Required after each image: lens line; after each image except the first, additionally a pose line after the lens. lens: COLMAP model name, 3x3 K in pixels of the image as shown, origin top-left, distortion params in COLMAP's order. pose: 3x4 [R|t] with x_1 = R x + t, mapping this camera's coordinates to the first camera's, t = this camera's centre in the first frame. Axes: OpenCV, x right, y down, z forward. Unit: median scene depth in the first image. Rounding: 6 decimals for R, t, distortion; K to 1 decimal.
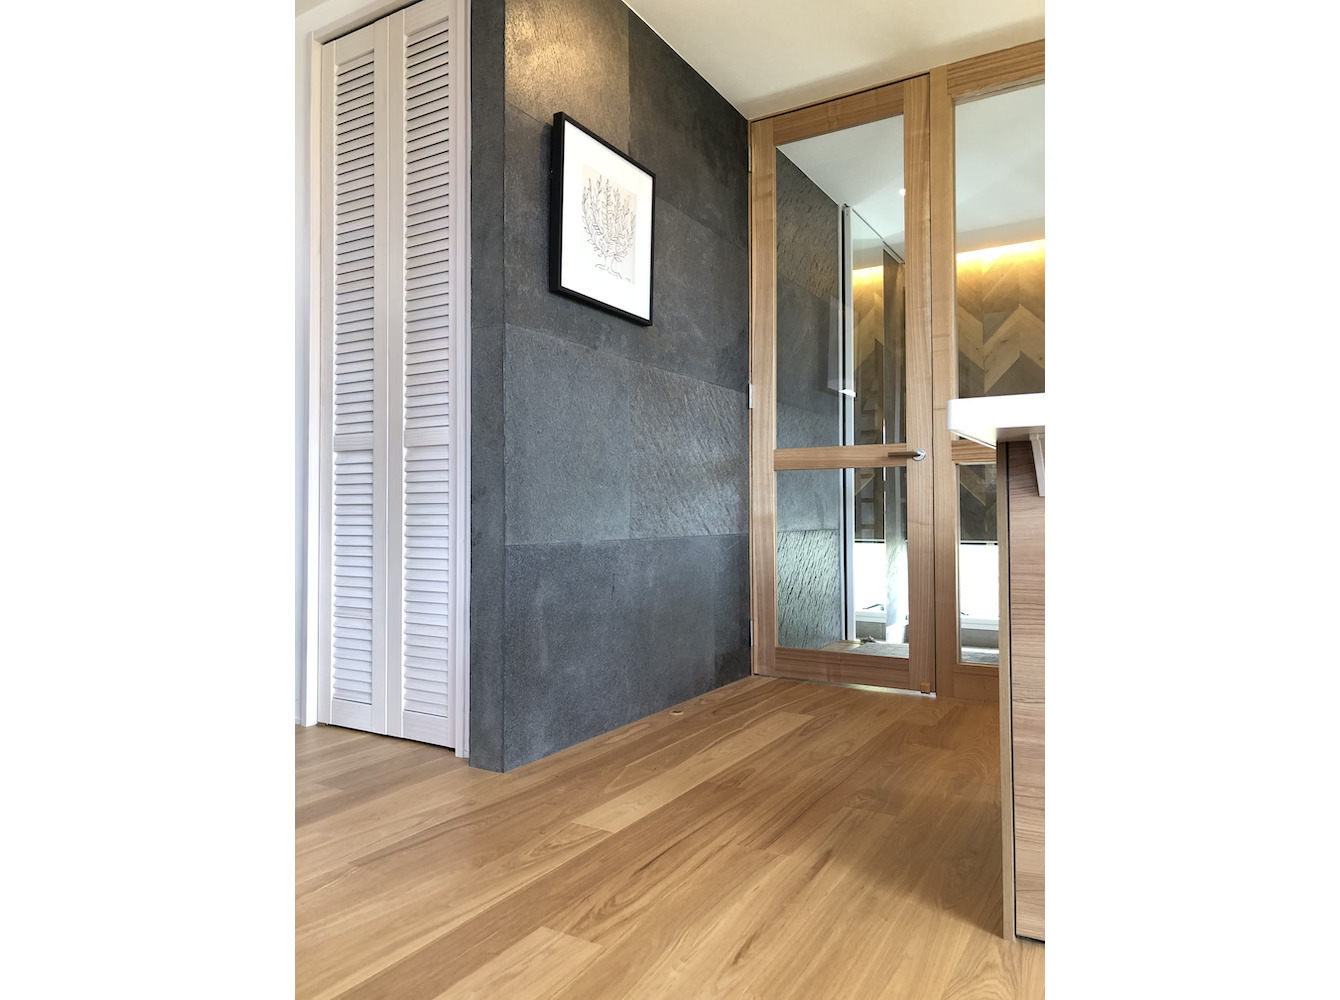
lens RADIAL K [[803.5, 0, 670.0], [0, 803.5, 500.0], [0, 0, 1]] dist [0.024084, -0.000419]
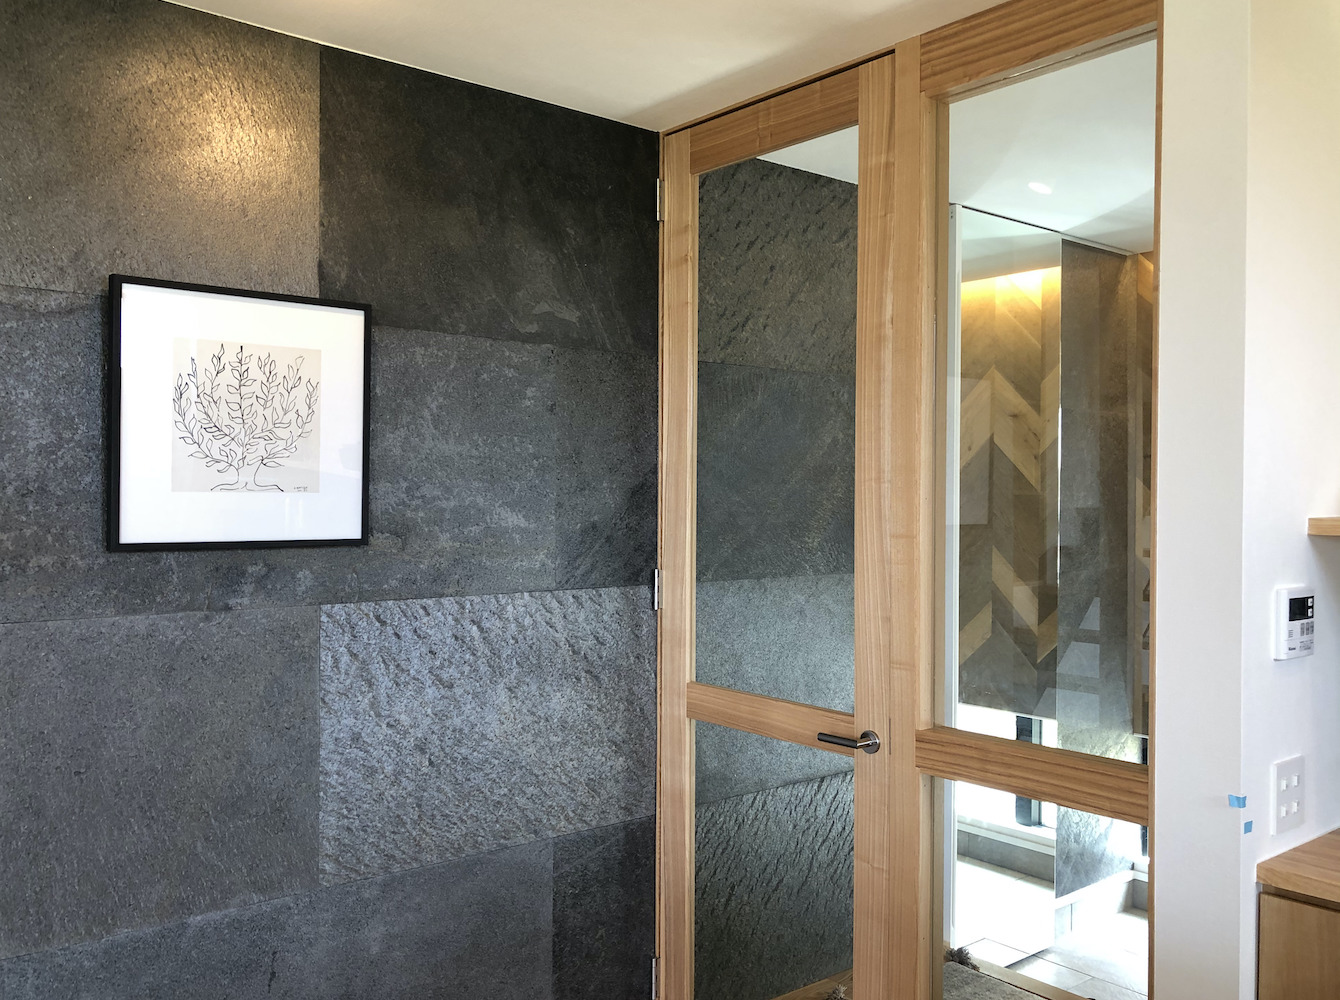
lens RADIAL K [[1138.5, 0, 670.0], [0, 1138.5, 500.0], [0, 0, 1]] dist [0.066393, 0.000967]
pose [[0.939558, 0.014900, -0.342064, 0.484108], [-0.004060, 0.999467, 0.032385, -0.270400], [0.342364, -0.029039, 0.939118, 0.231554]]
